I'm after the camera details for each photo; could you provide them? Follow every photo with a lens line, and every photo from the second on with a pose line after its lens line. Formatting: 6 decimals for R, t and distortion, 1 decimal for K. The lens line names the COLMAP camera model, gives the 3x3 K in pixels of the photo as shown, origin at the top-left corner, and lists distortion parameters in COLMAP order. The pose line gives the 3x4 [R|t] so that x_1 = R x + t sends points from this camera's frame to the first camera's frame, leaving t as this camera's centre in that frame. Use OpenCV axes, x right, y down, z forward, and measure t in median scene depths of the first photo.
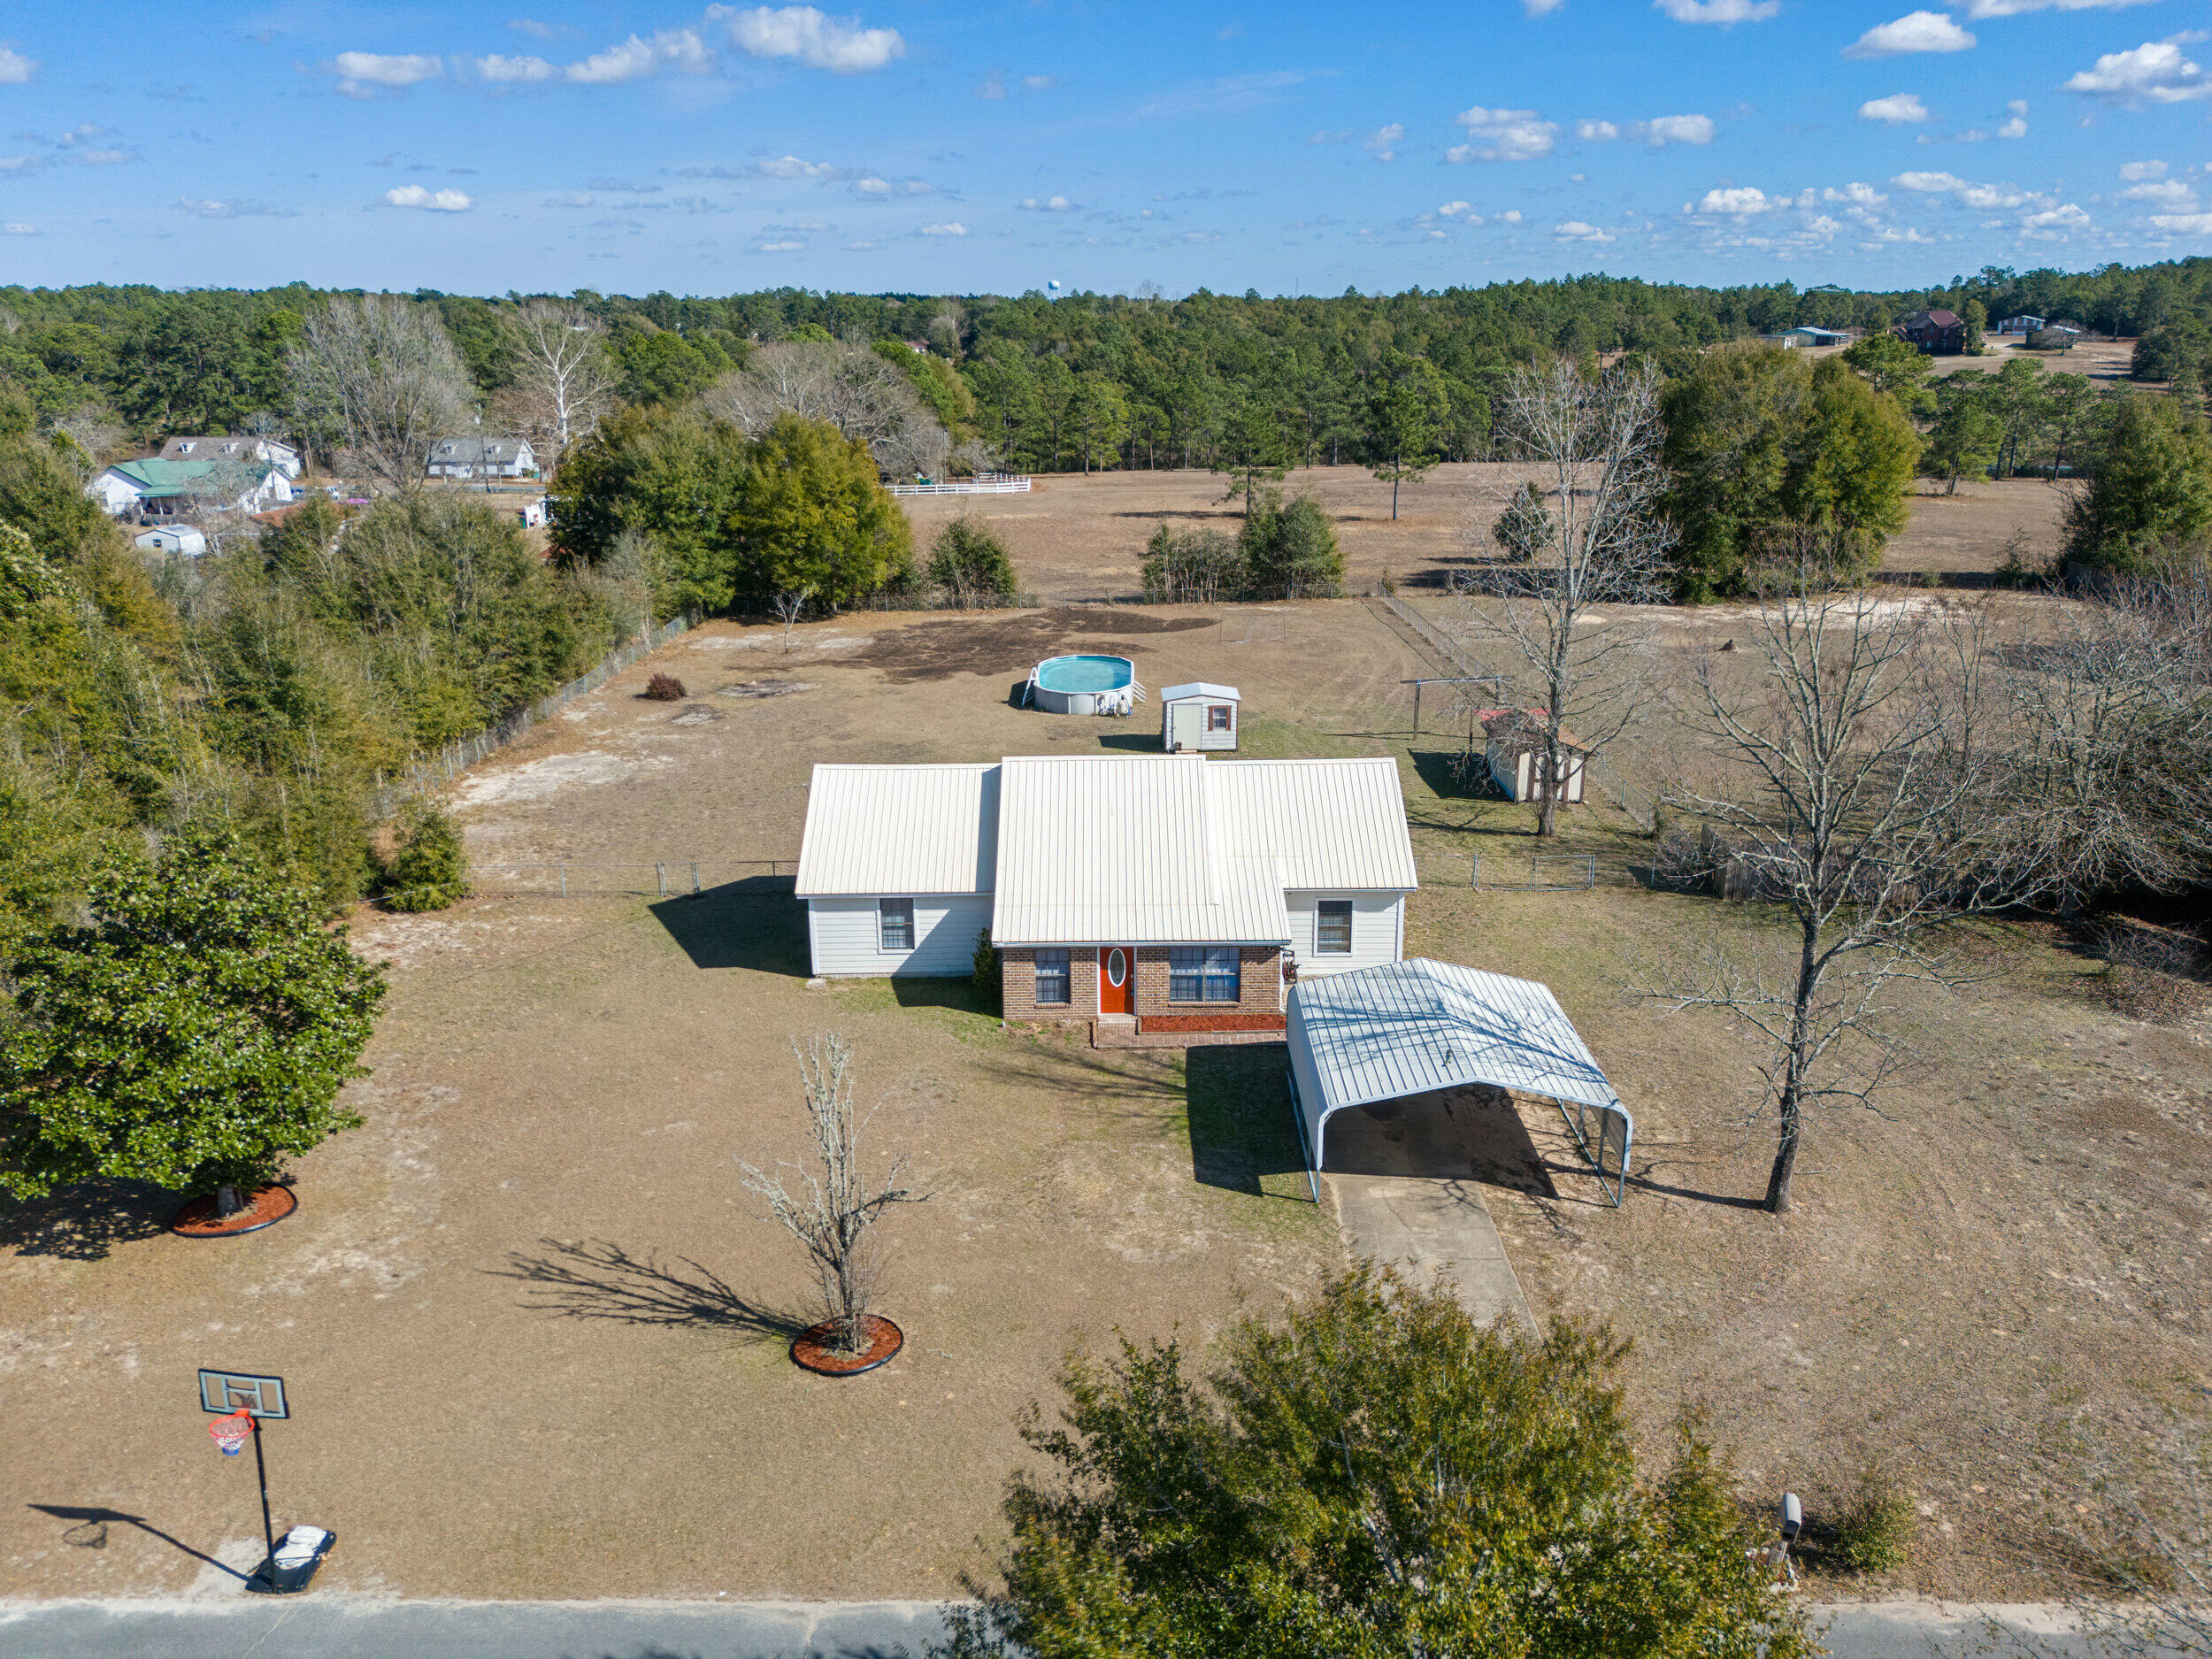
lens RADIAL K [[1689.1, 0, 1119.8], [0, 1689.1, 829.5], [0, 0, 1]] dist [0.102224, -0.144106]
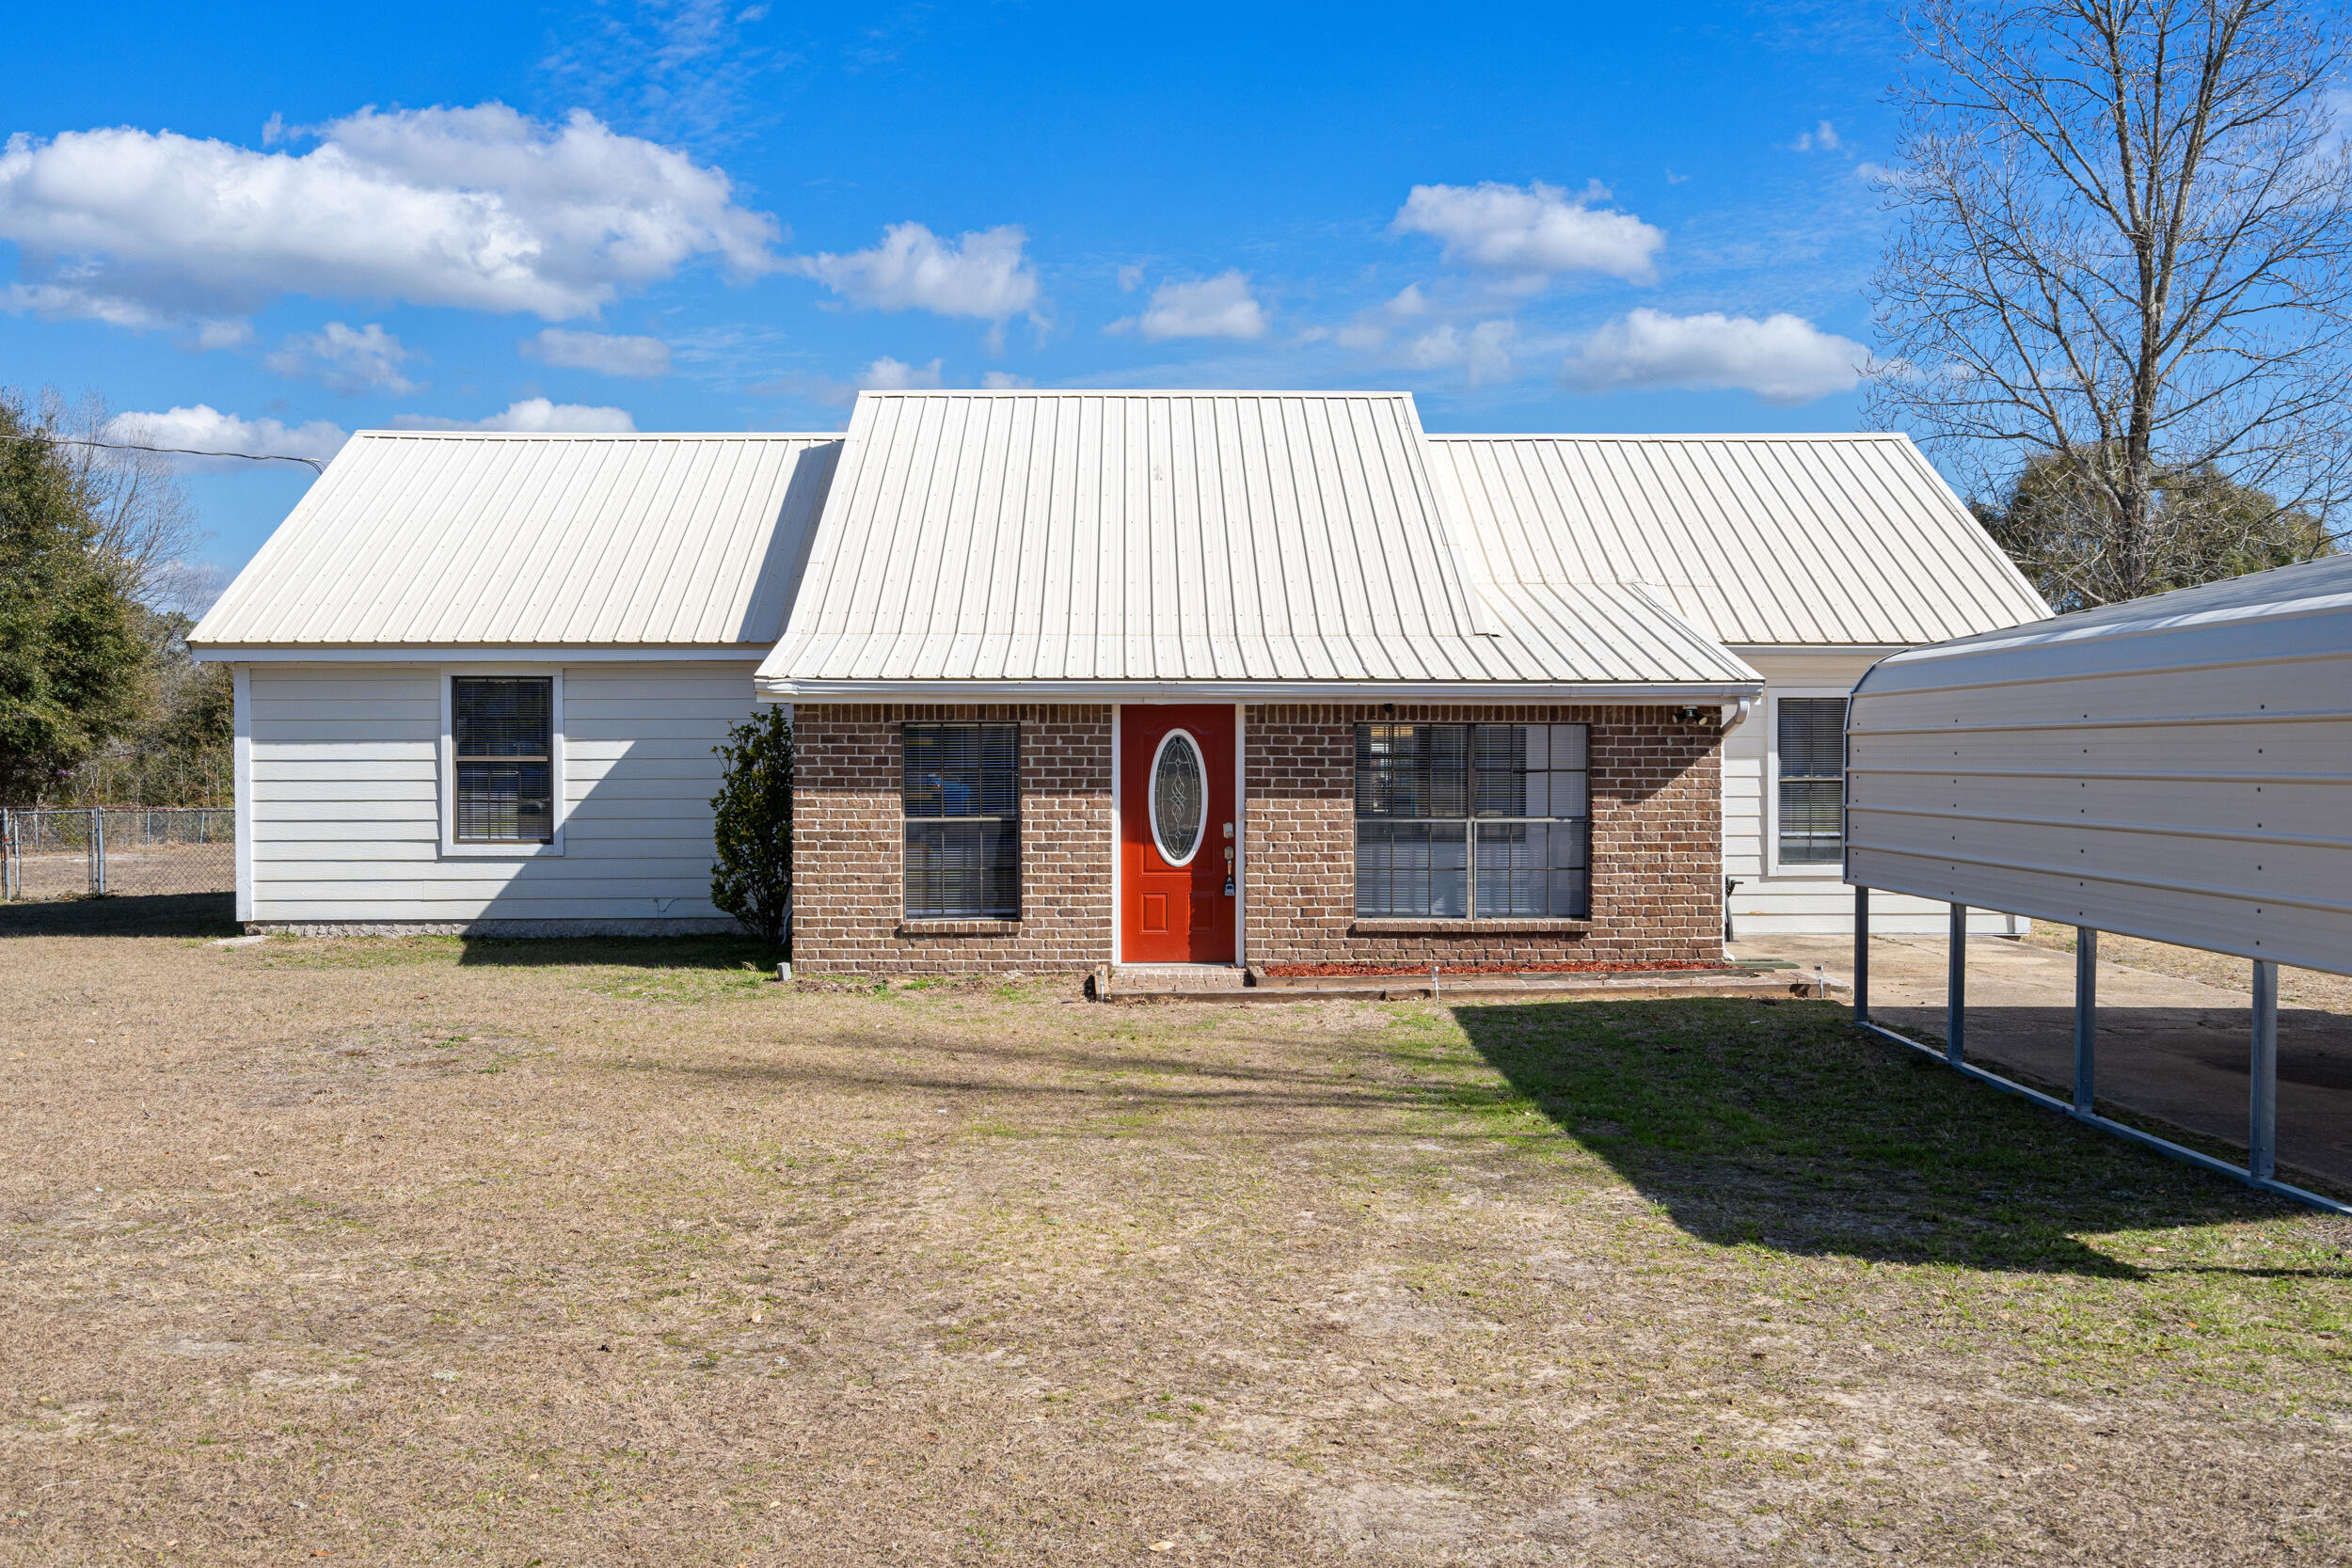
lens RADIAL K [[1996.3, 0, 1176.0], [0, 1996.3, 784.0], [0, 0, 1]] dist [-0.001790, -0.002871]
pose [[0.999863, 0.004513, 0.015939, -0.007120], [0.000791, 0.948072, -0.318056, 0.181969], [-0.016546, 0.318025, 0.947938, 0.631875]]
